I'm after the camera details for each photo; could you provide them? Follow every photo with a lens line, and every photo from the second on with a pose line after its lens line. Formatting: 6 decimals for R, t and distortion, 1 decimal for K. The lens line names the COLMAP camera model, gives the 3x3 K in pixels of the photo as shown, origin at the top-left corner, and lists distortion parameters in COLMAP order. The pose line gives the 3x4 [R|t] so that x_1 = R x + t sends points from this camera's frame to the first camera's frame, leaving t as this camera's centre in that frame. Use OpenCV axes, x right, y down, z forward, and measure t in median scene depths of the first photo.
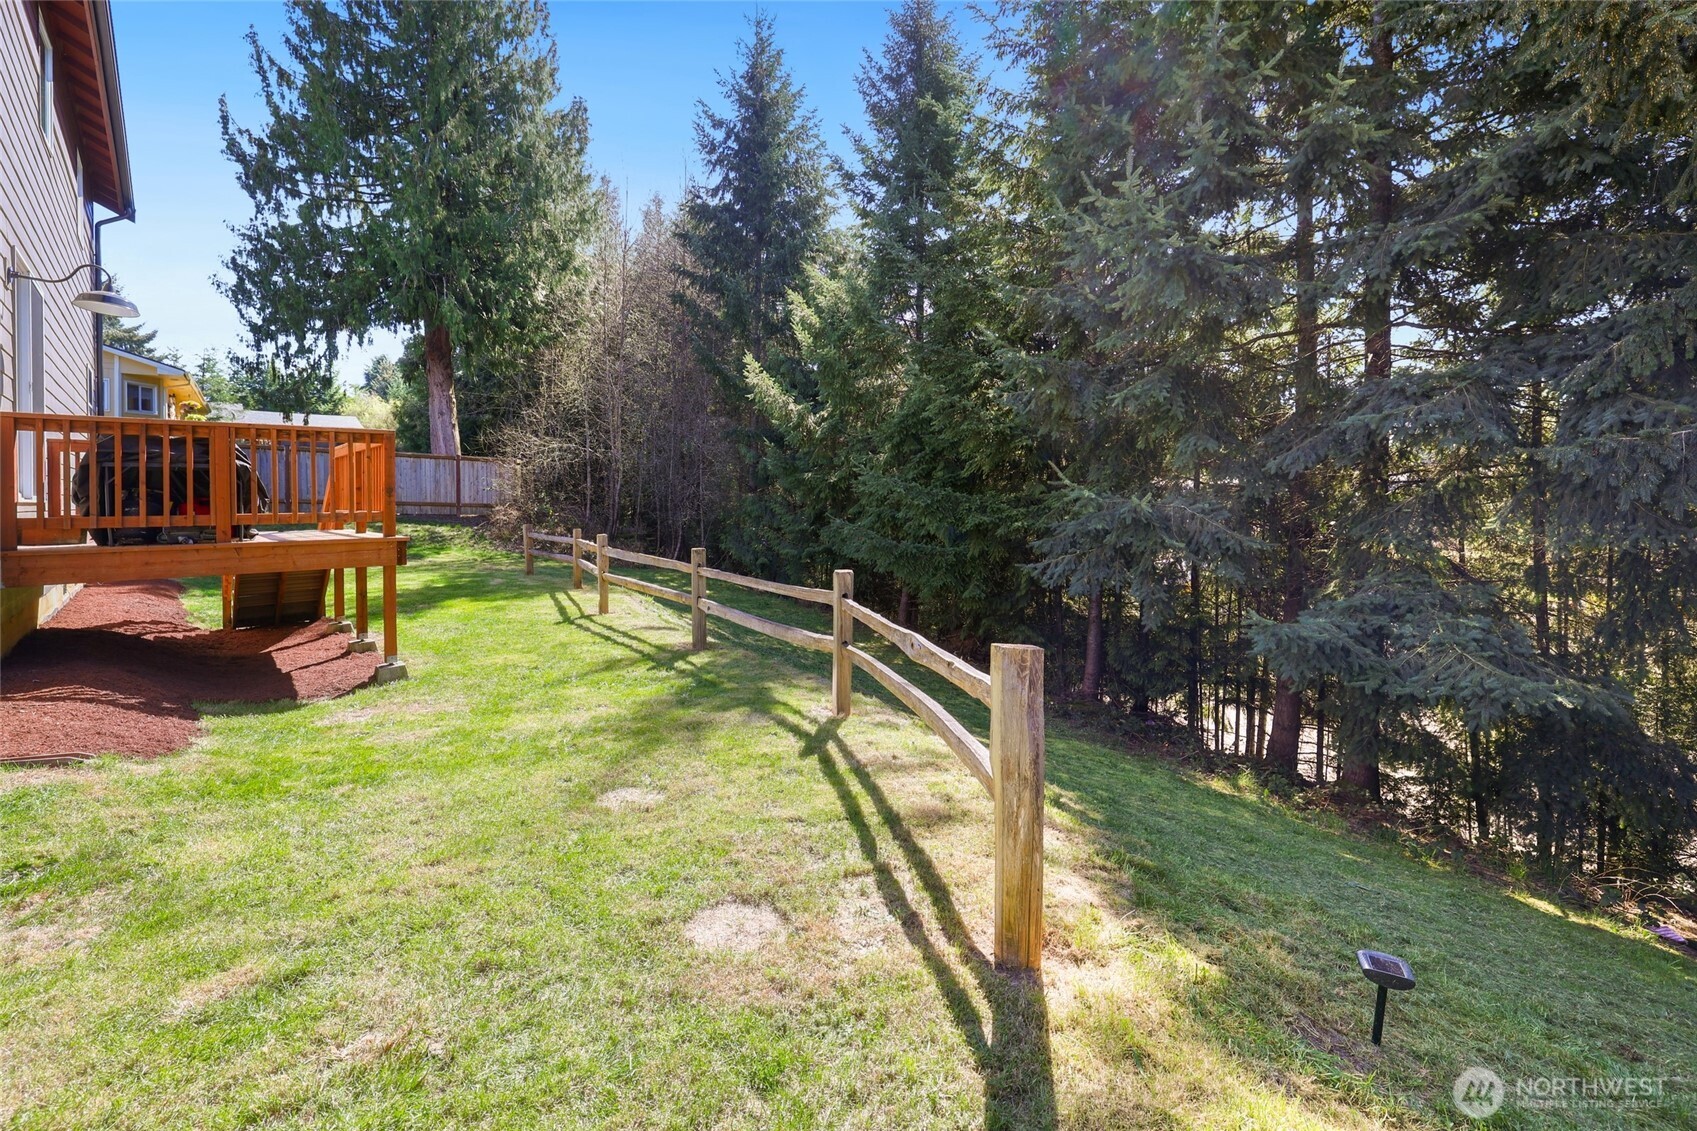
lens RADIAL K [[755.2, 0, 855.1], [0, 755.2, 496.9], [0, 0, 1]] dist [-0.025414, -0.000045]
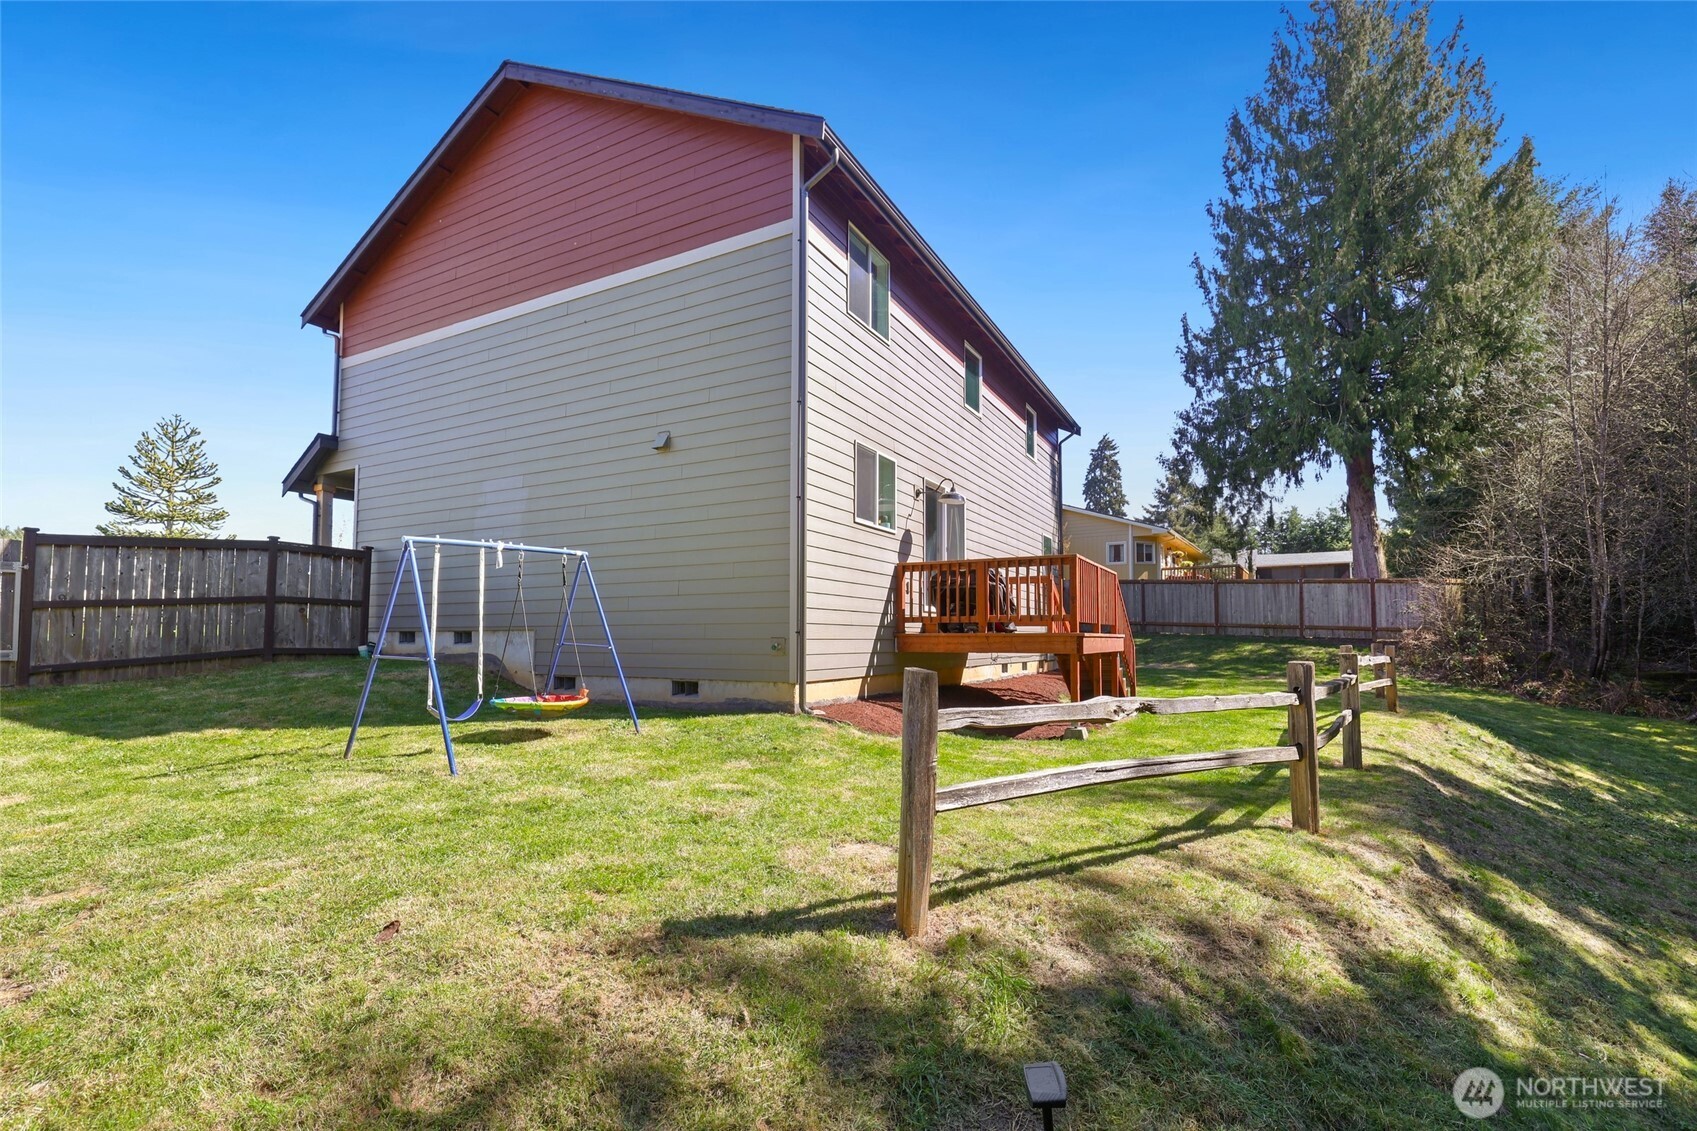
lens RADIAL K [[724.8, 0, 848.5], [0, 724.8, 565.5], [0, 0, 1]] dist [-0.000748, -0.000186]
pose [[0.313356, -0.084392, -0.945878, 0.152162], [-0.004454, 0.995902, -0.090331, 0.016704], [0.949625, 0.032519, 0.311696, 0.061486]]
